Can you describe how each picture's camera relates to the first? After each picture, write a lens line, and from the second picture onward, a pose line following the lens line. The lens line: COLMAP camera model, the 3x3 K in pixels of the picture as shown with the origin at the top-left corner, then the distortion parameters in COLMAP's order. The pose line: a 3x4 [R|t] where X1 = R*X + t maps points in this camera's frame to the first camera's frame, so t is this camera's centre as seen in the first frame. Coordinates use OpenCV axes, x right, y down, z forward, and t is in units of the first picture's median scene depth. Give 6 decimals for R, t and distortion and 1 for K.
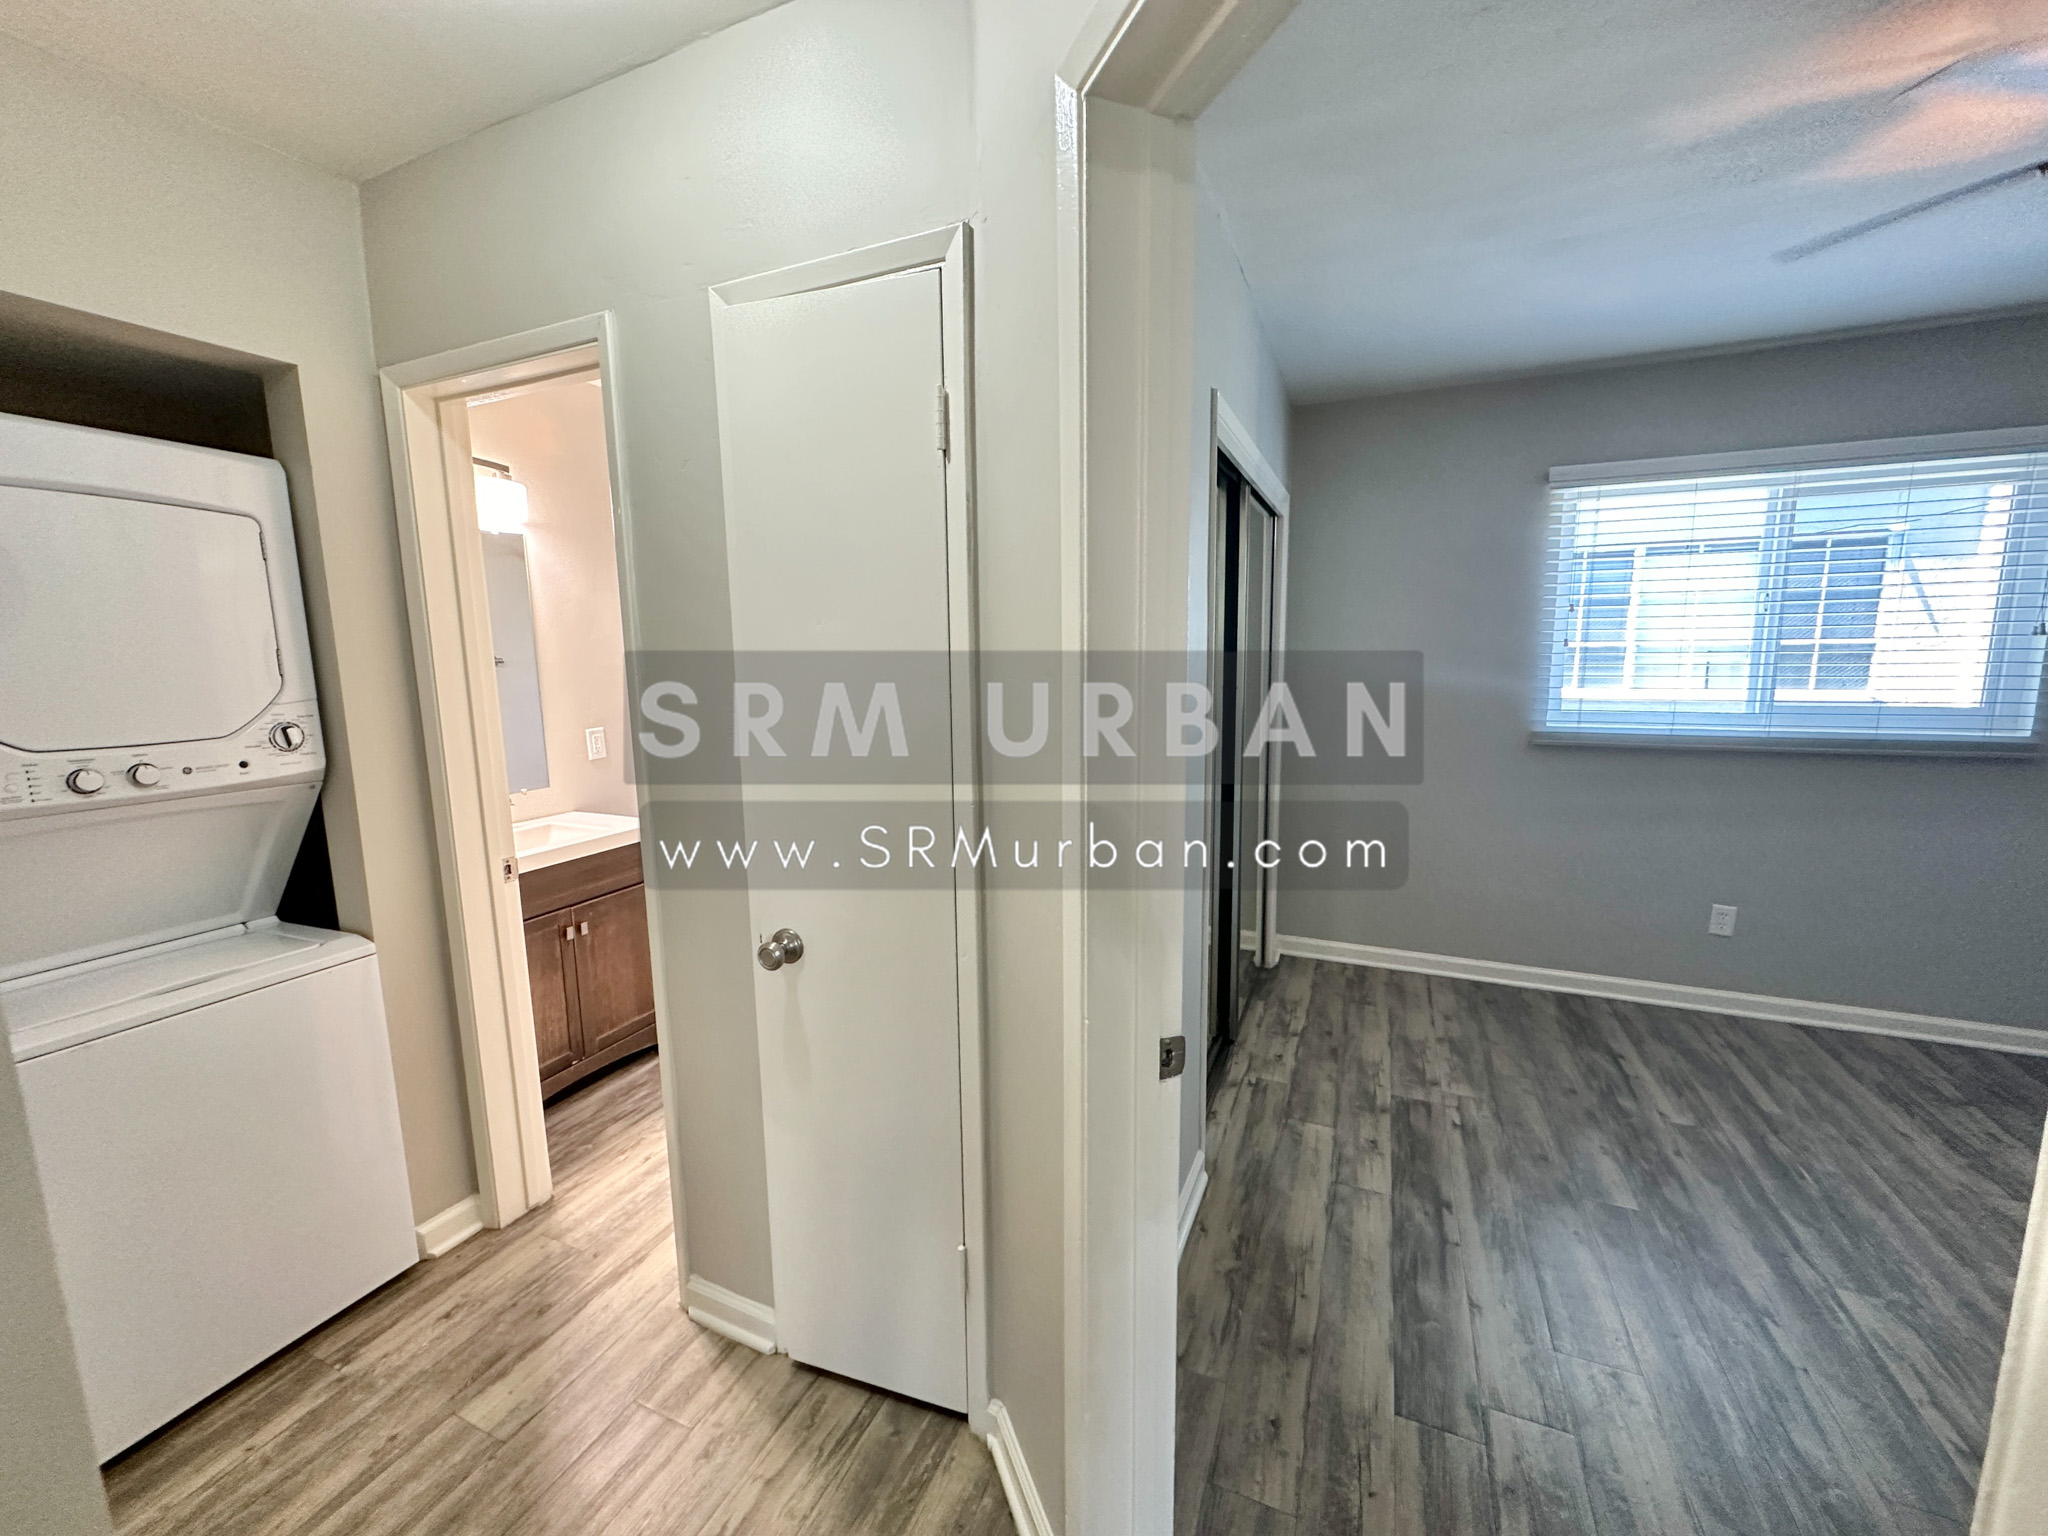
lens RADIAL K [[814.8, 0, 1022.9], [0, 814.8, 764.4], [0, 0, 1]] dist [-0.001907, 0.000338]
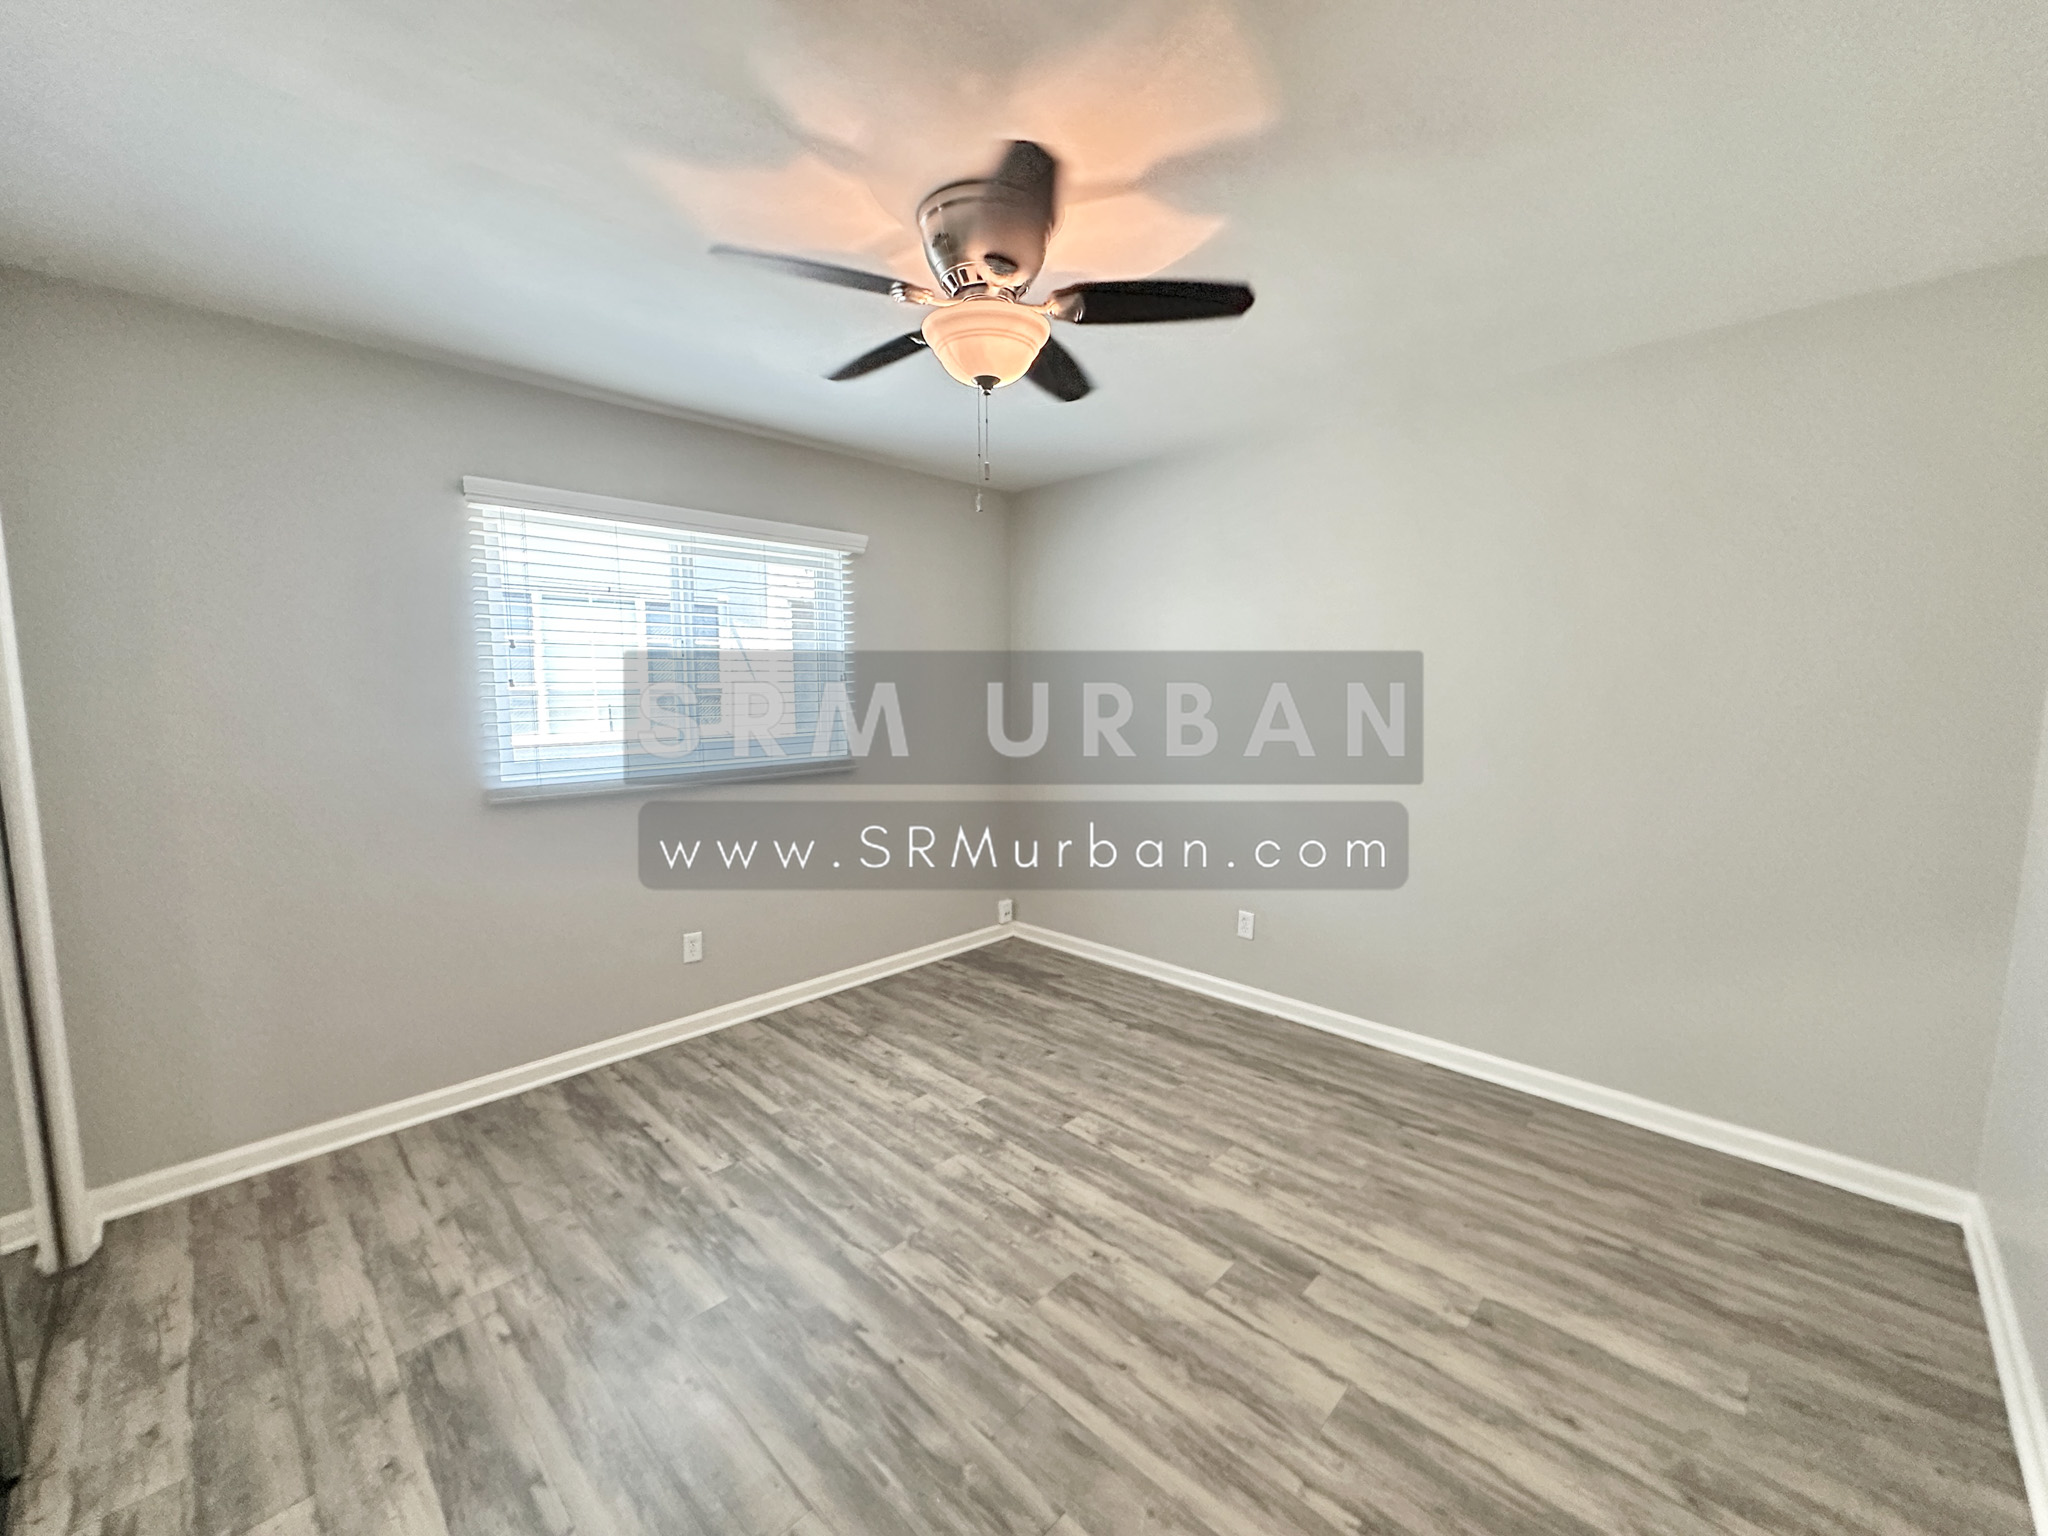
lens RADIAL K [[814.8, 0, 1025.5], [0, 814.8, 766.2], [0, 0, 1]] dist [-0.001907, 0.000338]
pose [[0.349753, -0.083410, 0.933122, 0.052667], [0.132707, 0.990396, 0.038788, -0.028215], [-0.927395, 0.110265, 0.357463, 0.228263]]
